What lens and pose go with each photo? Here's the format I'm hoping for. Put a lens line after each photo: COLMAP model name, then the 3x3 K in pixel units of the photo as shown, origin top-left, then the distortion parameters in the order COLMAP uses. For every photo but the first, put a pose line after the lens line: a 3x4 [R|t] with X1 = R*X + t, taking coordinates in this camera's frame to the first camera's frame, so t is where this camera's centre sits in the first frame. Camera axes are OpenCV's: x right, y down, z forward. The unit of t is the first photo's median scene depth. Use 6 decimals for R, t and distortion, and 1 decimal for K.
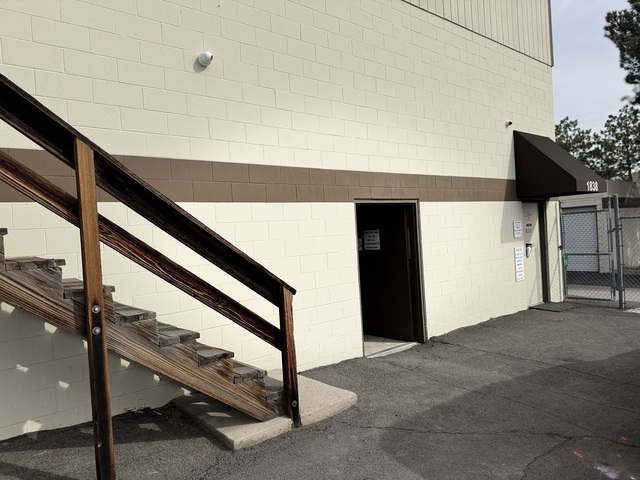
lens RADIAL K [[447.2, 0, 320.1], [0, 447.2, 240.5], [0, 0, 1]] dist [-0.002651, -0.005464]
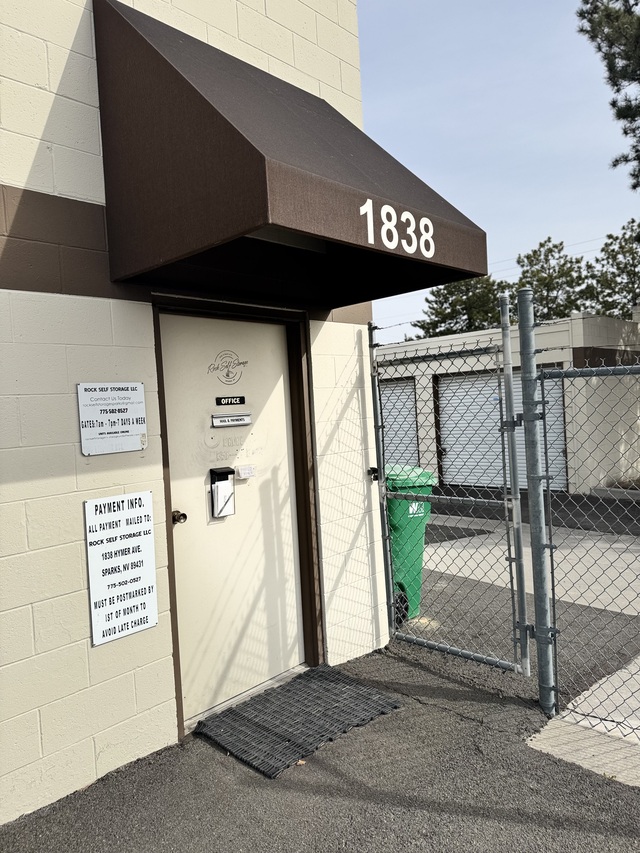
lens RADIAL K [[596.0, 0, 319.3], [0, 596.0, 424.8], [0, 0, 1]] dist [-0.002651, -0.005464]
pose [[0.994187, 0.000132, 0.107668, 0.128793], [-0.000924, 0.999973, 0.007304, -0.005985], [-0.107665, -0.007361, 0.994160, 0.168525]]
